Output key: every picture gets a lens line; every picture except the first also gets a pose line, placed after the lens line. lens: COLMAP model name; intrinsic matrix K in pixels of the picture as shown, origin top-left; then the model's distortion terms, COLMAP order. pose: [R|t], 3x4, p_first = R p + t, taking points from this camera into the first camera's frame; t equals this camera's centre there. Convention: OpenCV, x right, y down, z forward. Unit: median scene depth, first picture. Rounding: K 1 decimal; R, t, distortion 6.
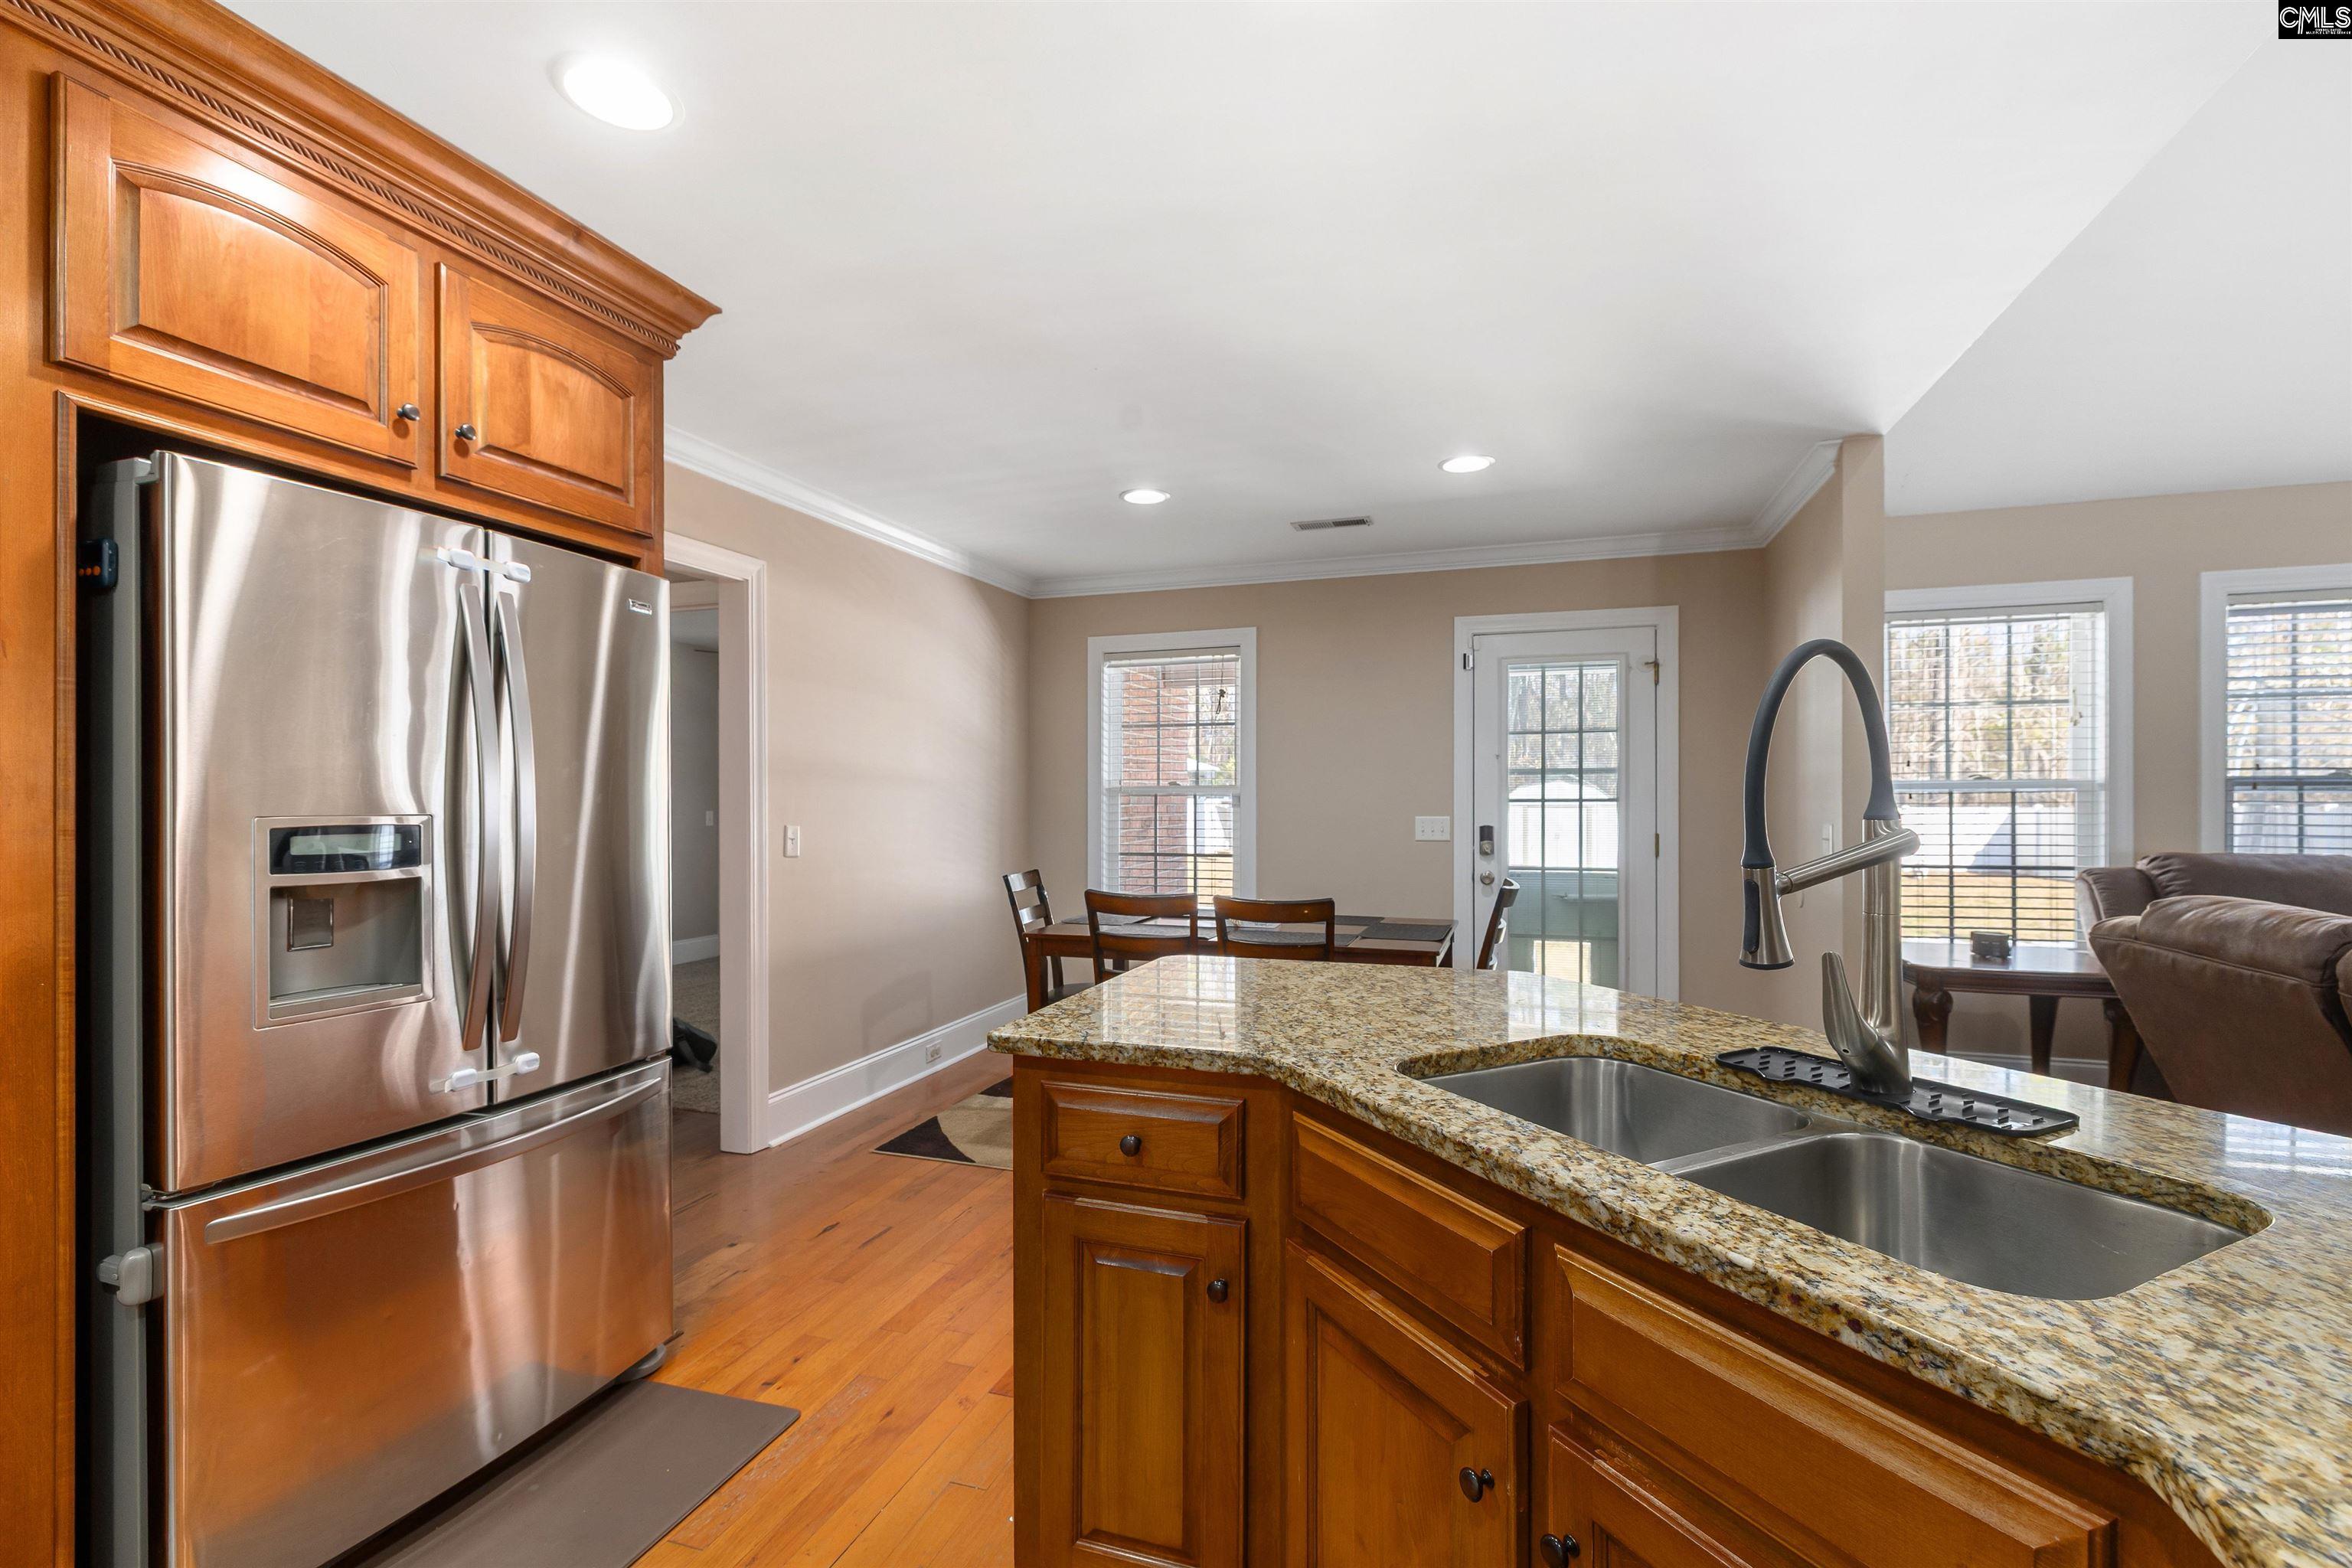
lens RADIAL K [[1021.4, 0, 1181.5], [0, 1021.4, 787.5], [0, 0, 1]] dist [-0.001170, -0.000462]
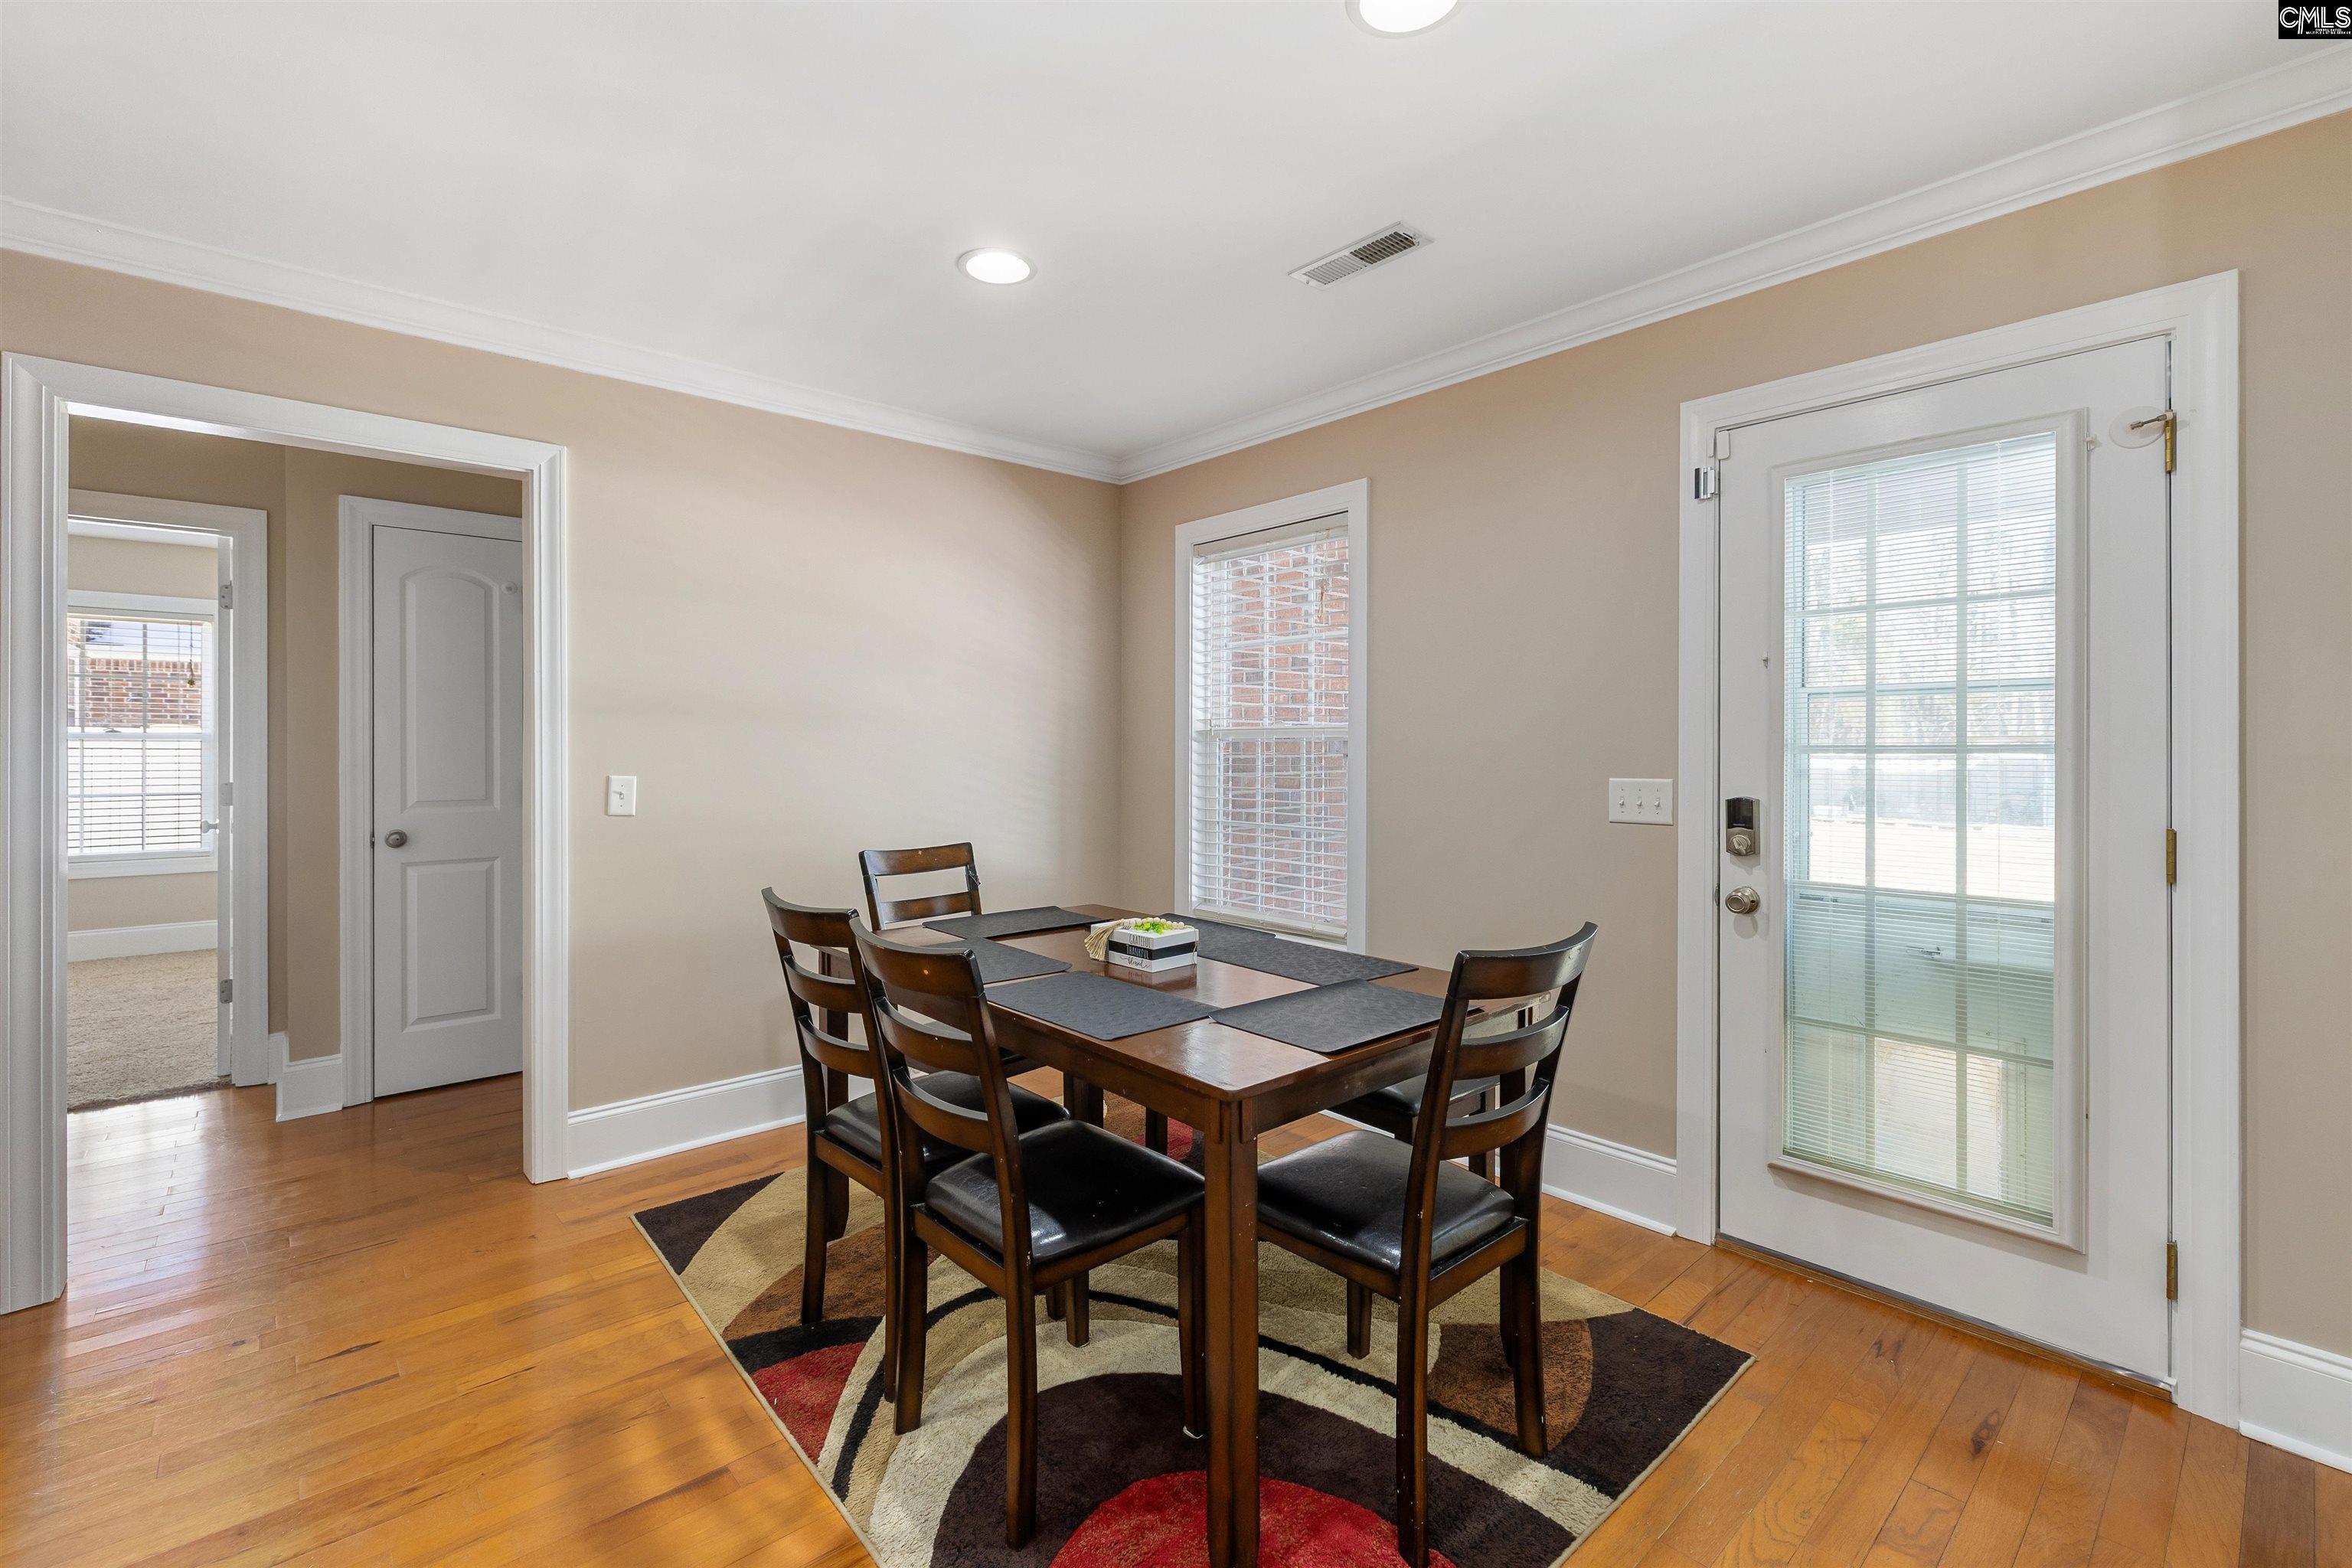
lens RADIAL K [[1011.5, 0, 1172.8], [0, 1011.5, 744.9], [0, 0, 1]] dist [0.001237, 0.000044]
pose [[0.867191, 0.001158, -0.497975, 0.363671], [0.001898, 0.999982, 0.005630, 0.008262], [0.497972, -0.005828, 0.867173, 0.499305]]
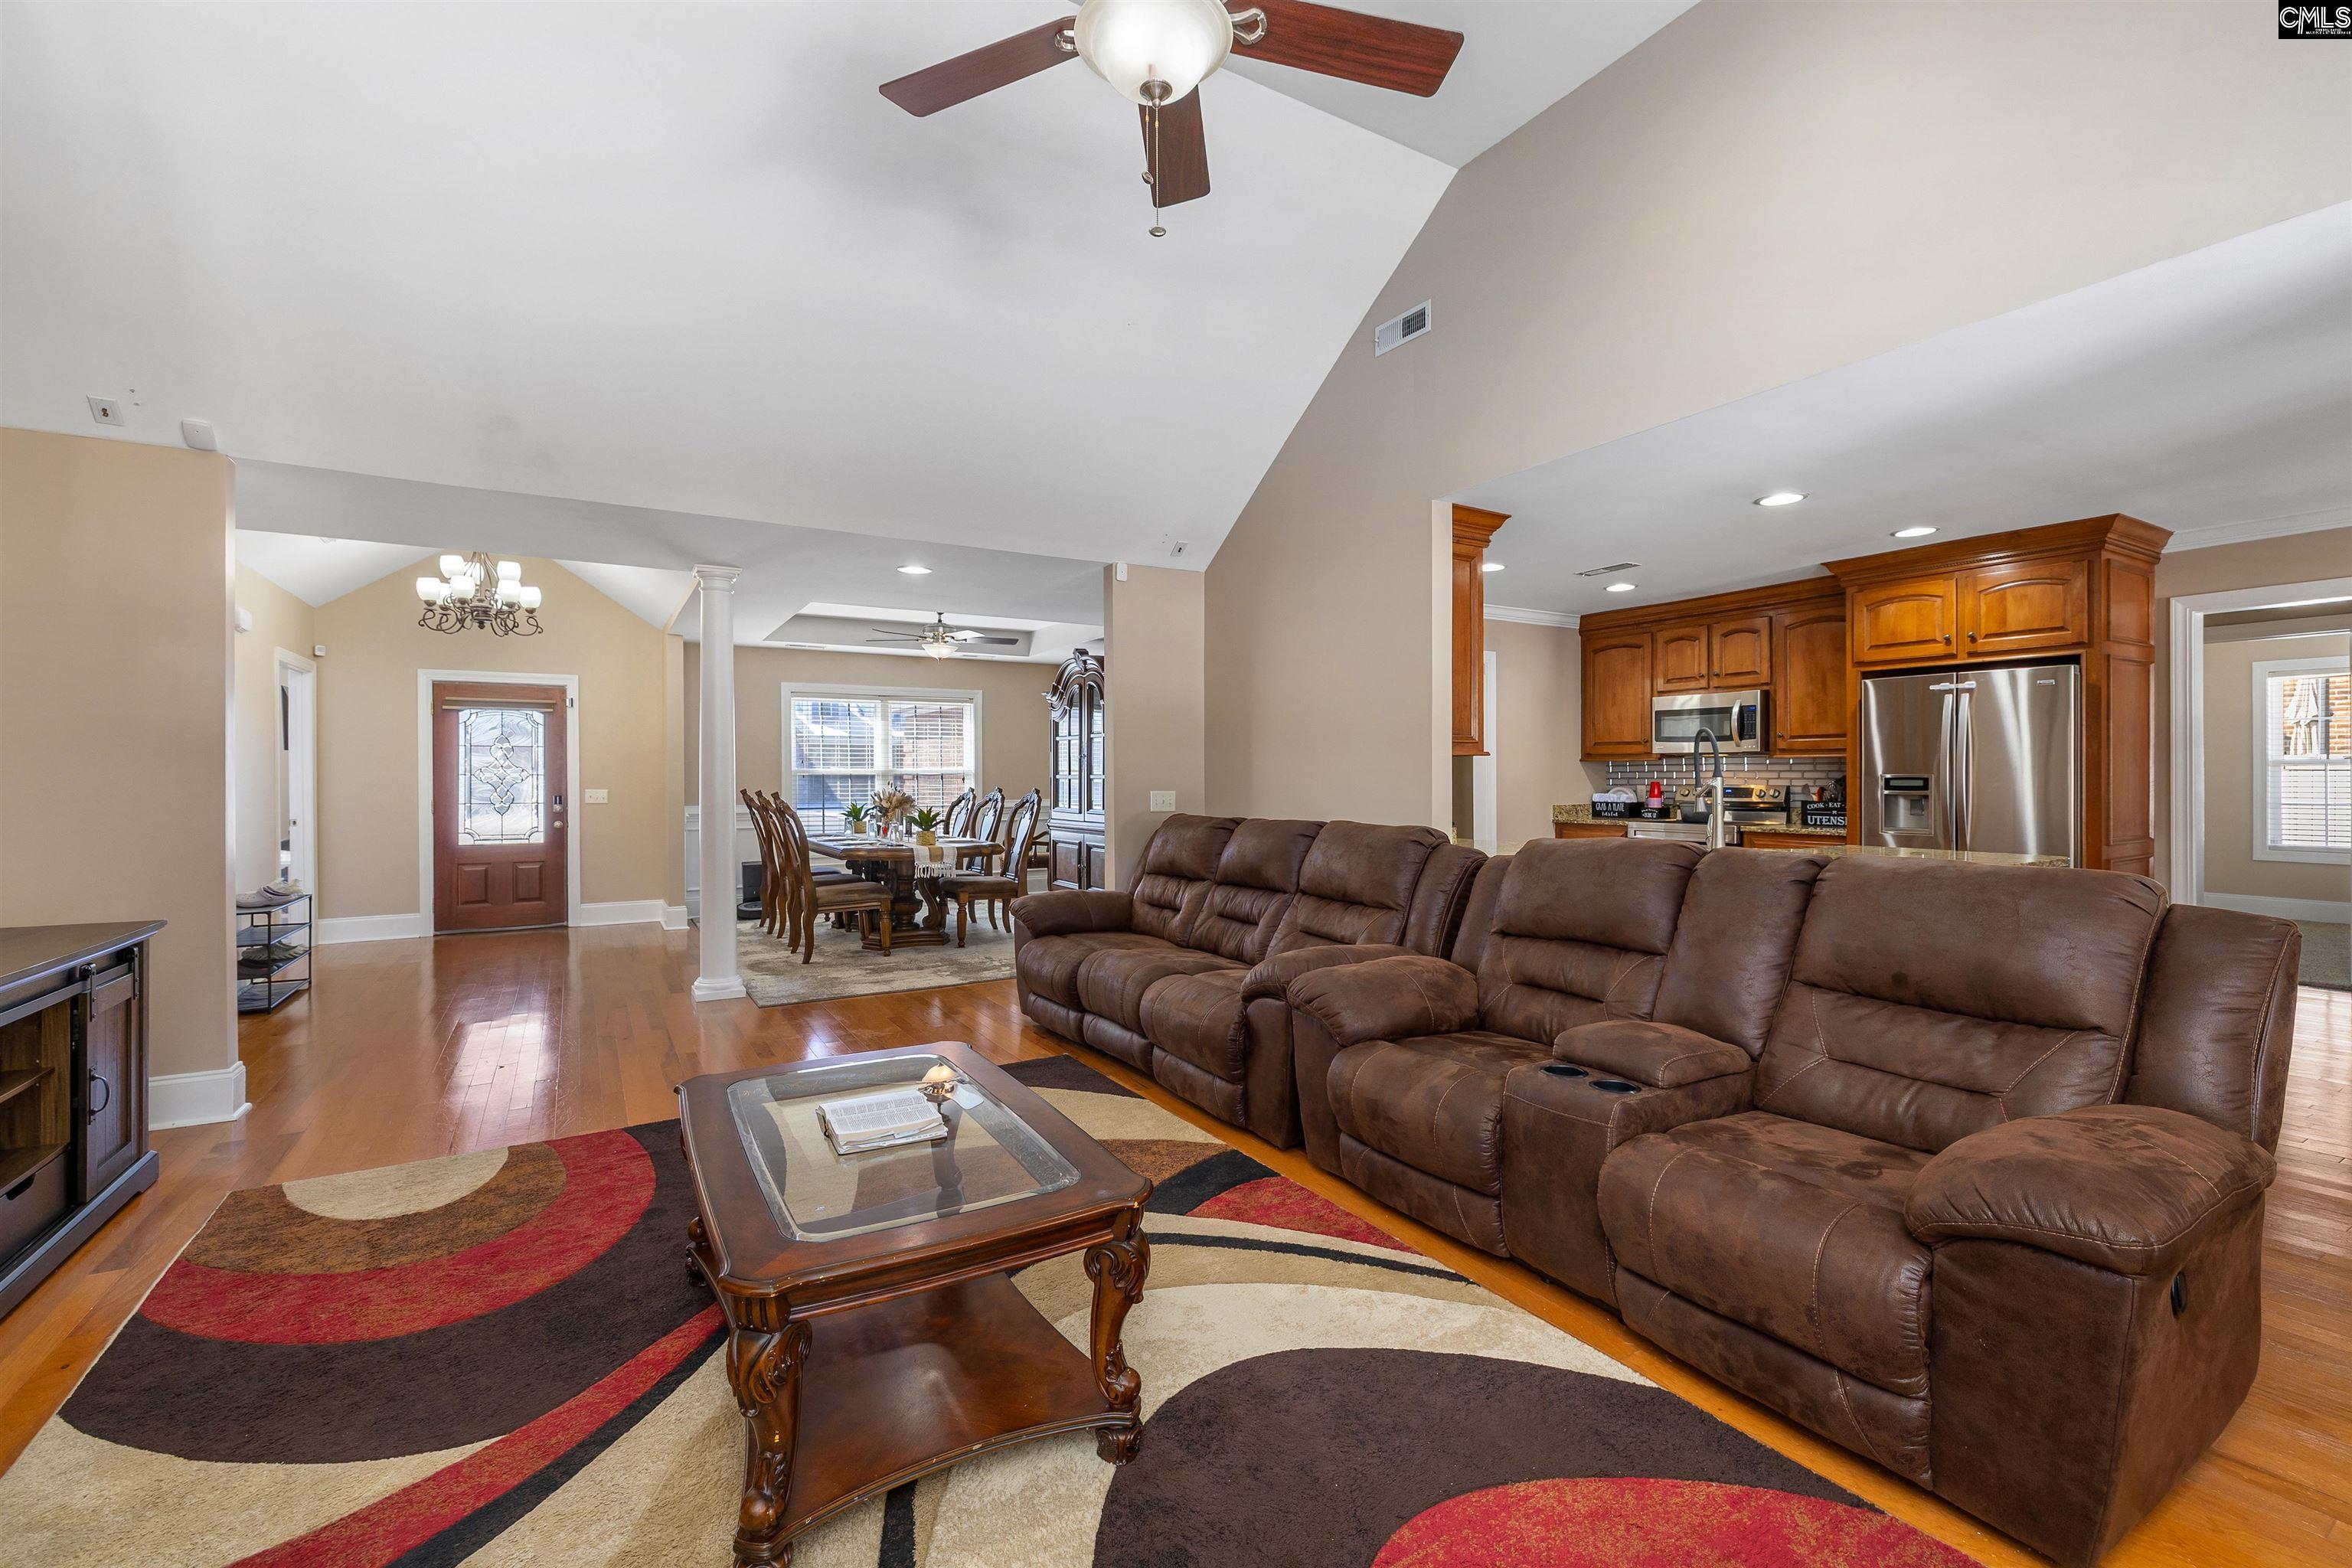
lens RADIAL K [[988.7, 0, 1172.3], [0, 988.7, 778.7], [0, 0, 1]] dist [0.000578, -0.000663]
pose [[-0.647183, 0.008694, -0.762285, 1.275638], [0.014656, 0.999892, -0.001039, 0.003637], [0.762194, -0.011845, -0.647240, 0.507581]]
